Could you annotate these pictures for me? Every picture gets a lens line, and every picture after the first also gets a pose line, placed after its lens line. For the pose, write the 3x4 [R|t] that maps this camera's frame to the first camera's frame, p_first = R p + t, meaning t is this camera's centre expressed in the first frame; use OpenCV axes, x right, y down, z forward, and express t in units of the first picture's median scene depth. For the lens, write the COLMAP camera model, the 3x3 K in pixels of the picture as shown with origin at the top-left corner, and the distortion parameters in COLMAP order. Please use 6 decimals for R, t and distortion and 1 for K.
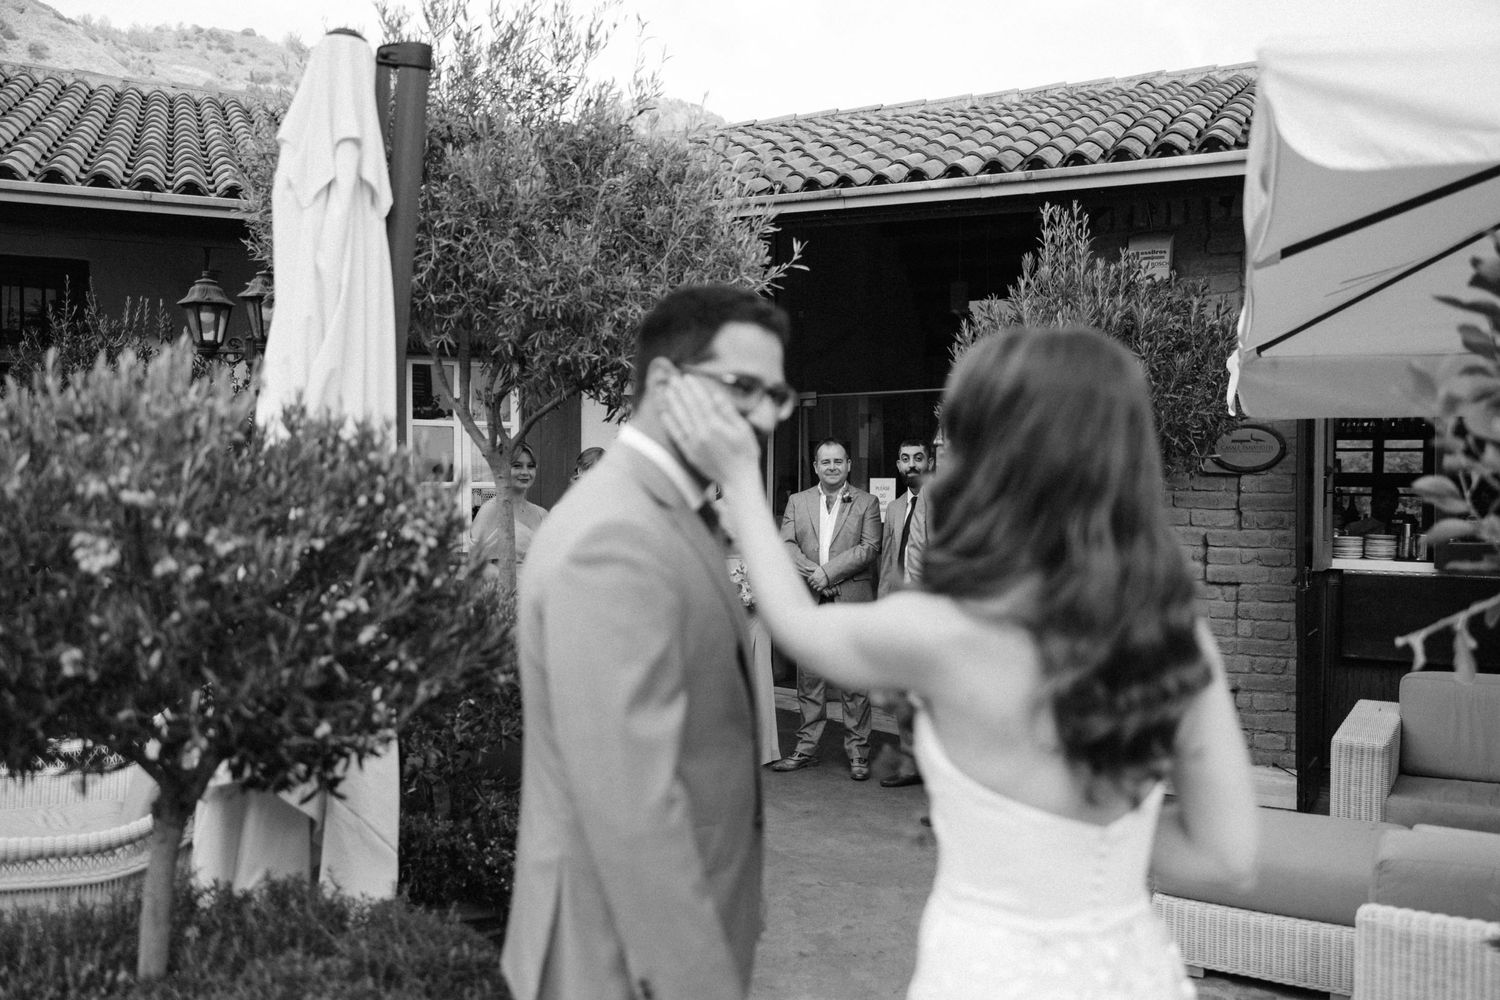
lens RADIAL K [[1376.4, 0, 744.9], [0, 1376.4, 504.5], [0, 0, 1]] dist [-0.020503, 0.000000]
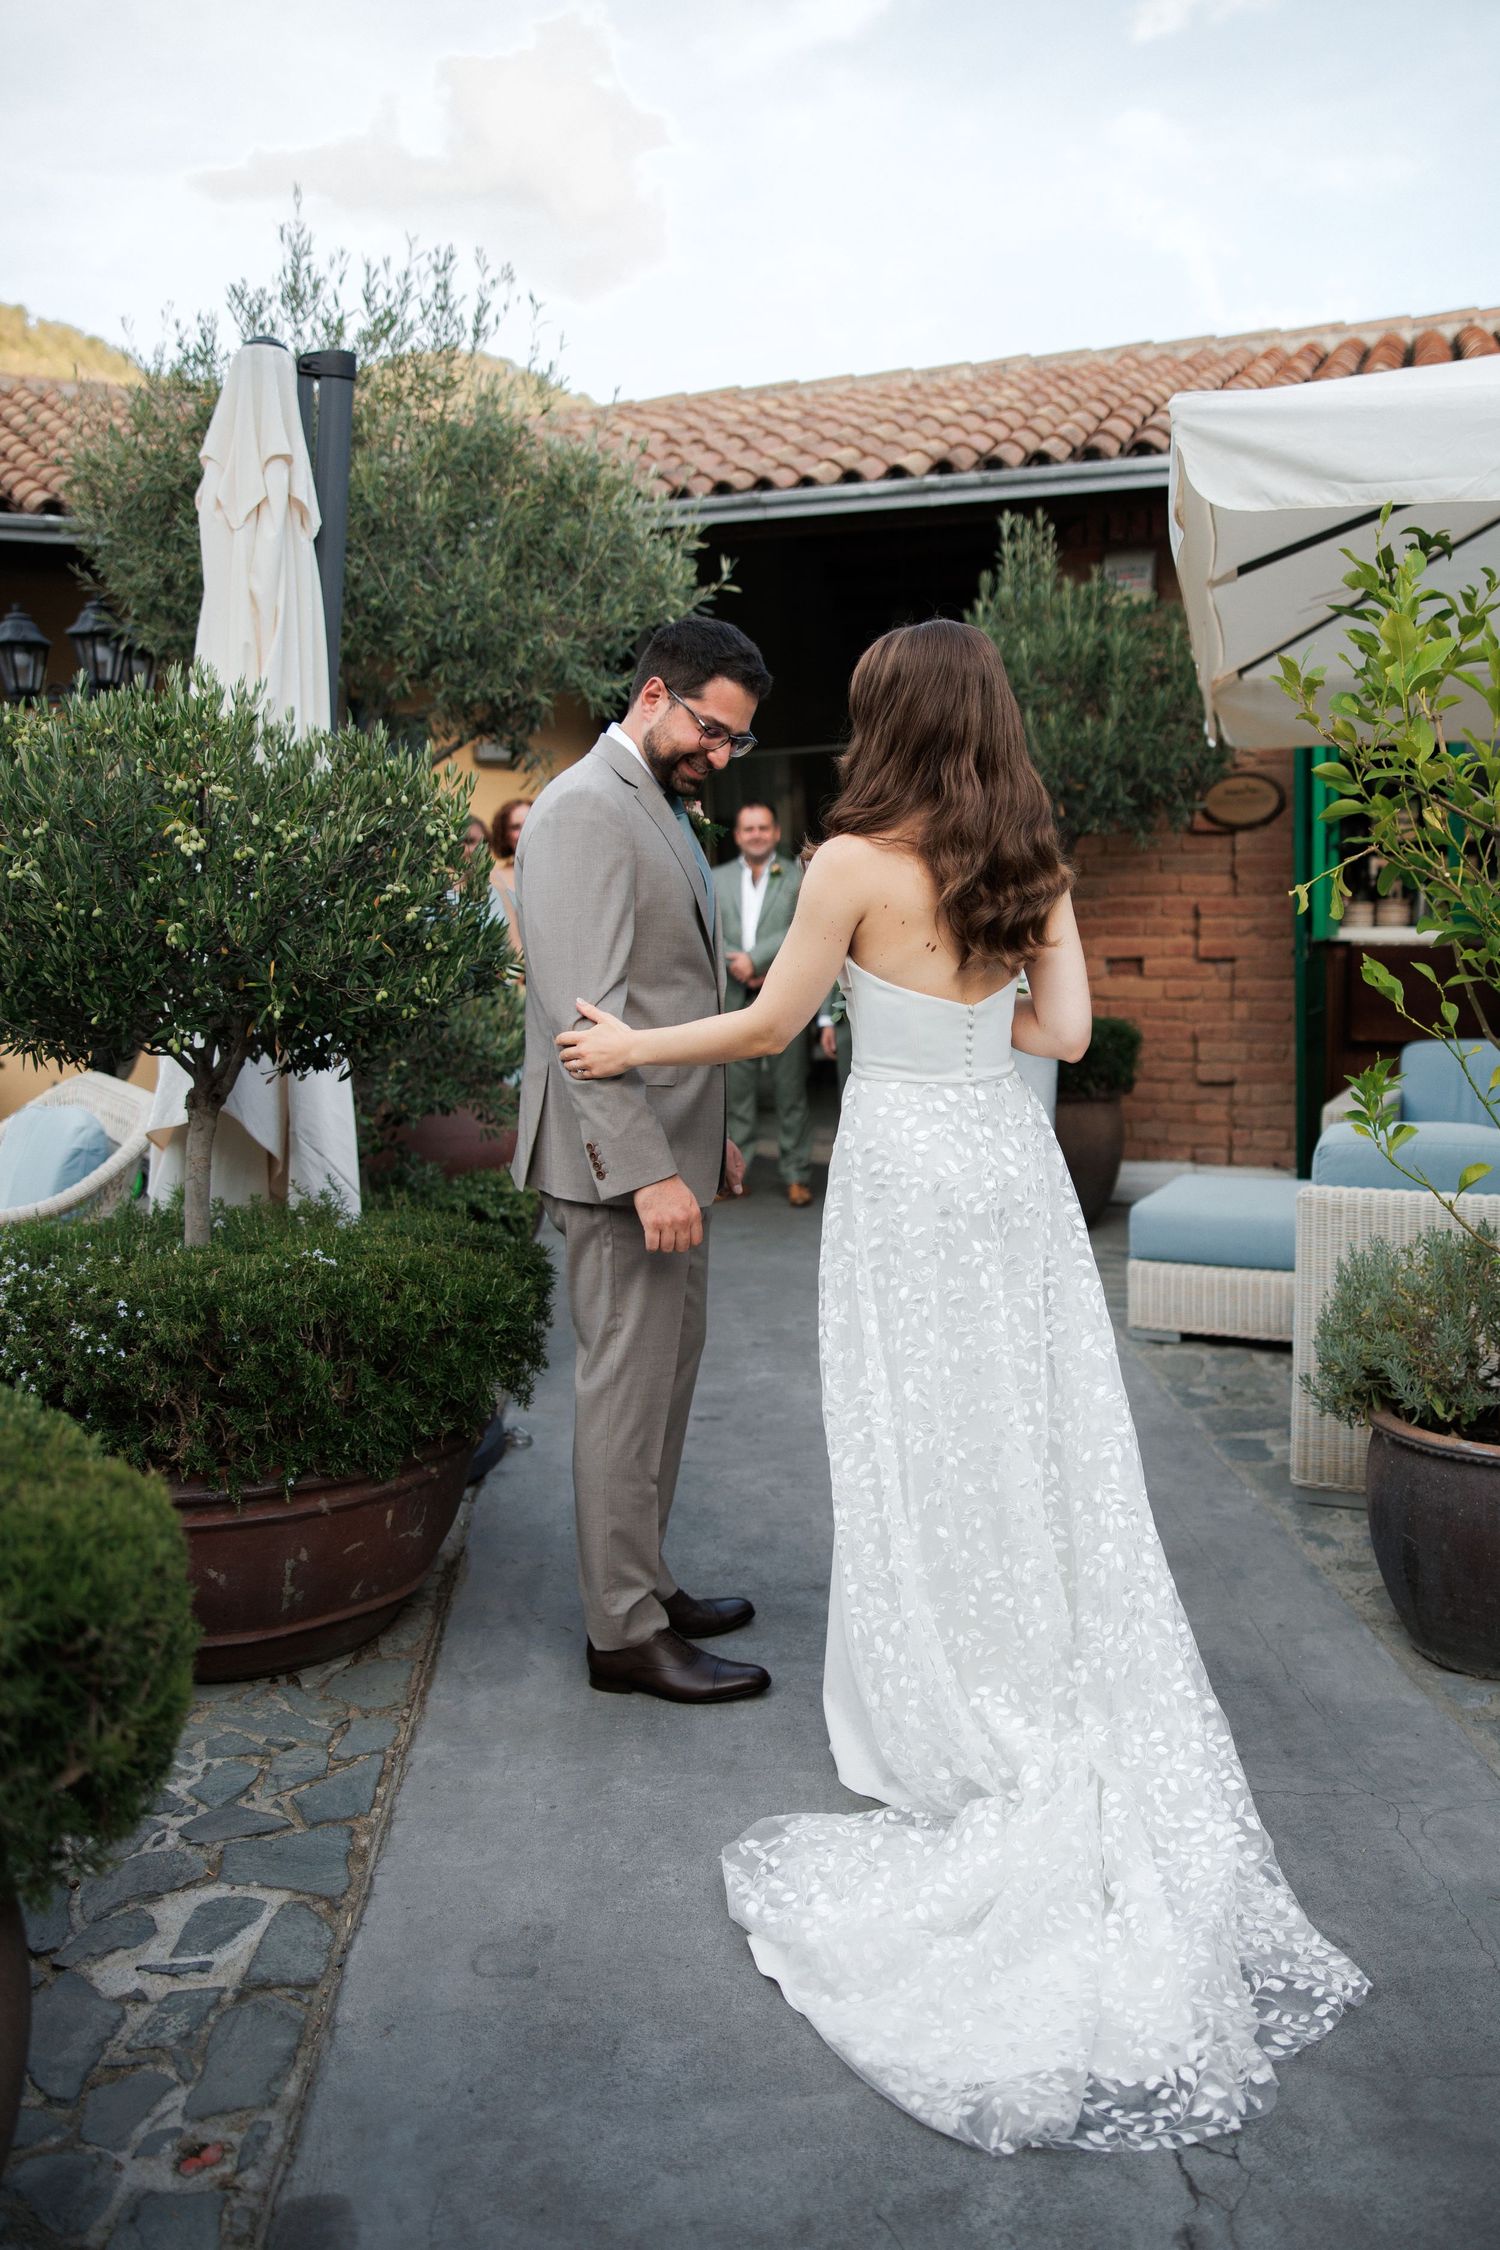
lens RADIAL K [[2042.0, 0, 769.9], [0, 2042.0, 1118.3], [0, 0, 1]] dist [-0.079444, 0.027583]
pose [[0.995411, -0.031549, 0.090341, -0.052775], [0.024202, 0.996396, 0.081294, 0.050808], [-0.092581, -0.078735, 0.992587, -0.269308]]
